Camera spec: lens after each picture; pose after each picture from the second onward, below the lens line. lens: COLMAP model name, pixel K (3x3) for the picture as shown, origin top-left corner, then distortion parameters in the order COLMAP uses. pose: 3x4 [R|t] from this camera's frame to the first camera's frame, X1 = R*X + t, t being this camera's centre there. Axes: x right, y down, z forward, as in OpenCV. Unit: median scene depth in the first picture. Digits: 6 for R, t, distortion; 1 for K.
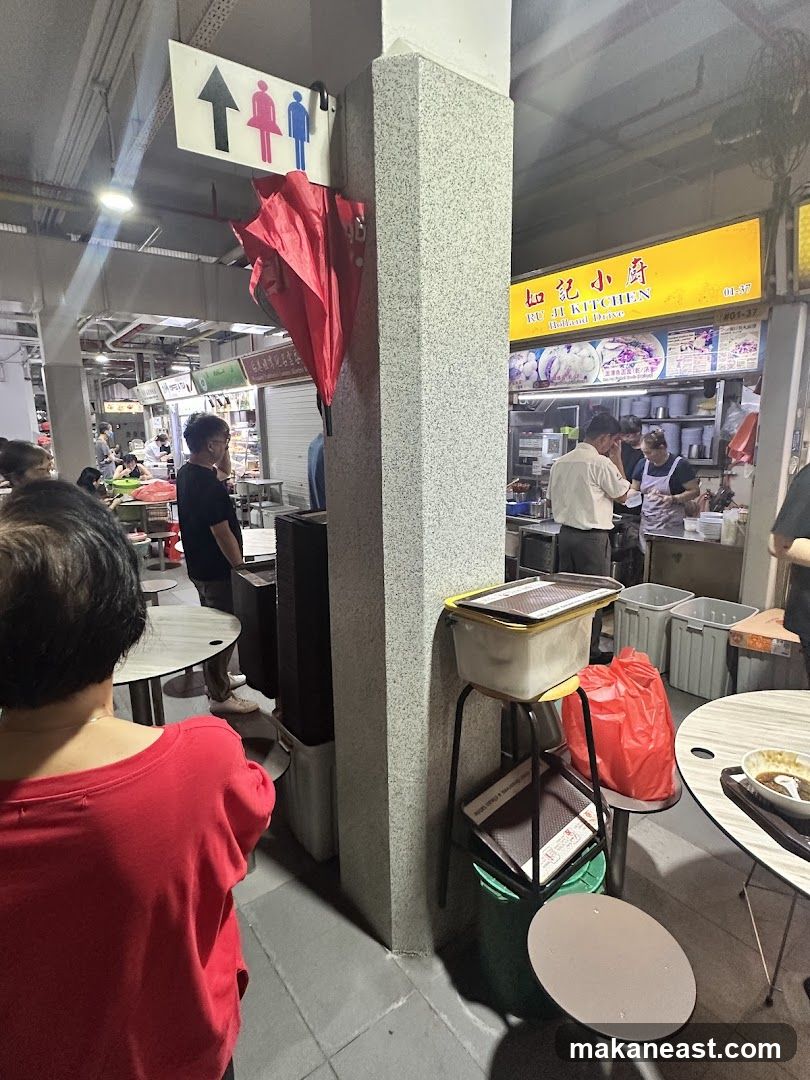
lens RADIAL K [[561.4, 0, 405.1], [0, 561.4, 533.8], [0, 0, 1]] dist [-0.001969, 0.000995]
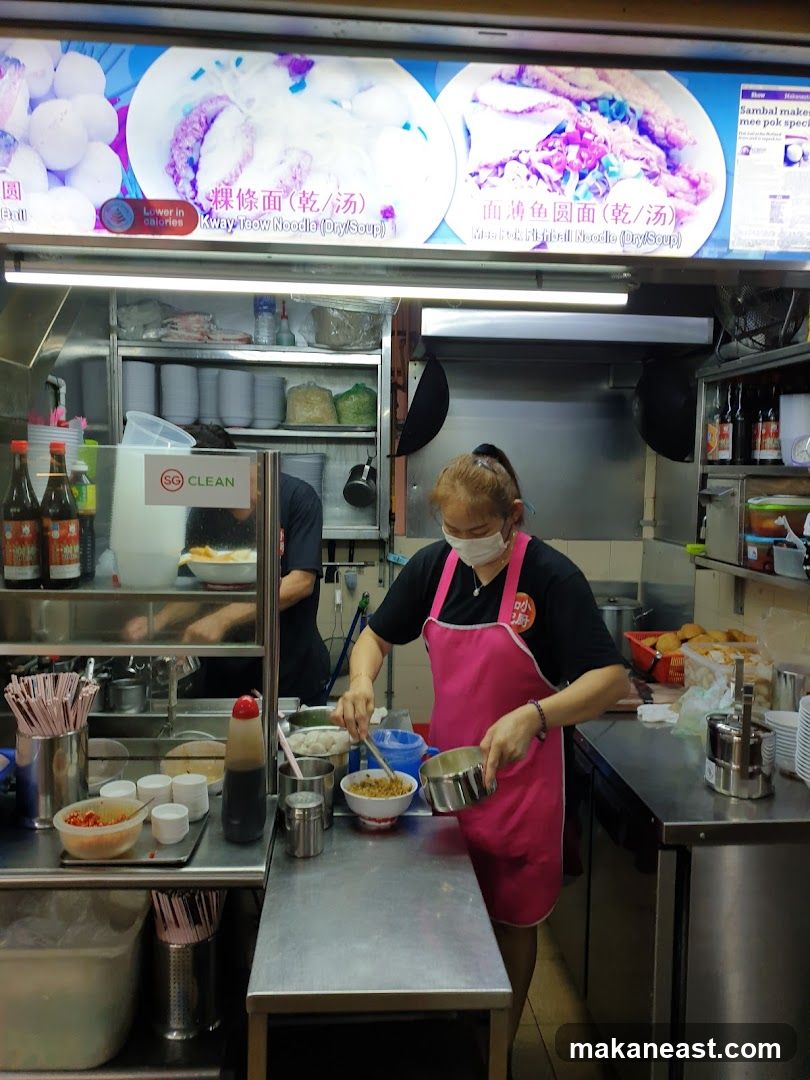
lens RADIAL K [[802.8, 0, 405.0], [0, 802.8, 540.0], [0, 0, 1]] dist [0.009649, 0.006810]
pose [[0.546015, -0.049037, 0.836339, 0.038755], [0.131315, 0.990956, -0.027628, -0.144461], [-0.827420, 0.124909, 0.547516, 0.903339]]
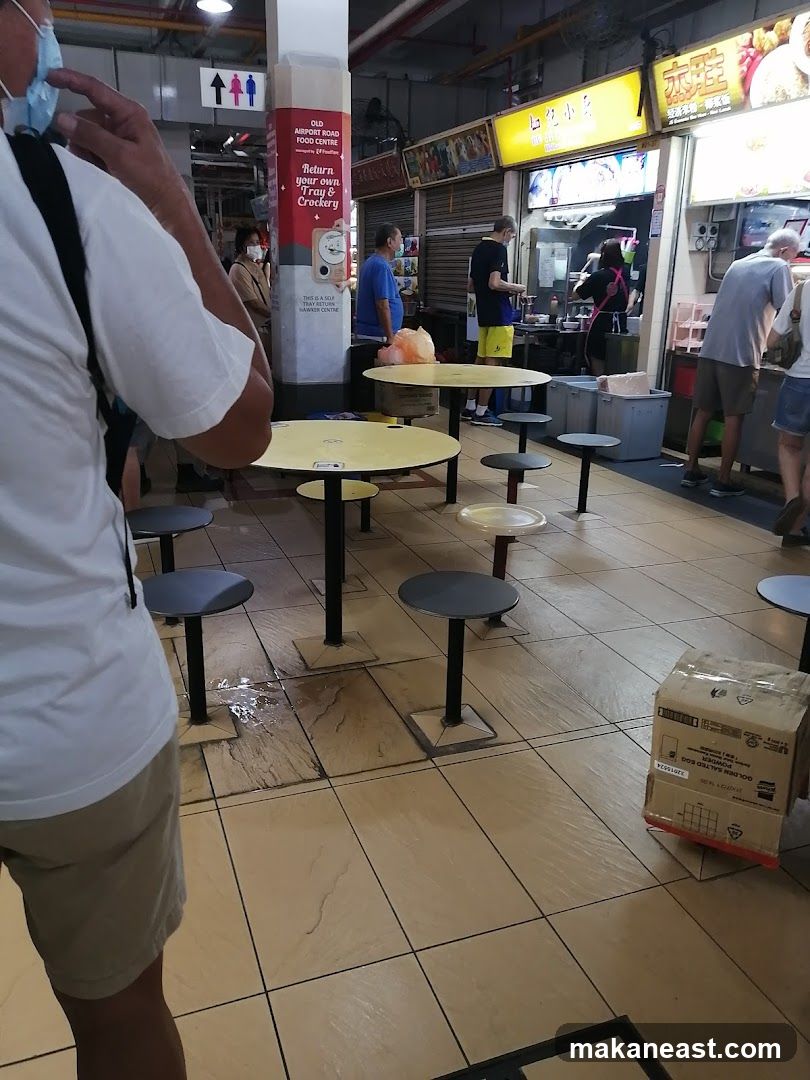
lens RADIAL K [[824.0, 0, 405.0], [0, 824.0, 540.0], [0, 0, 1]] dist [-0.000726, 0.005706]
pose [[0.957747, 0.118038, -0.262276, 0.552443], [-0.082864, 0.986481, 0.141379, 0.221128], [0.275418, -0.113672, 0.954580, -0.837970]]
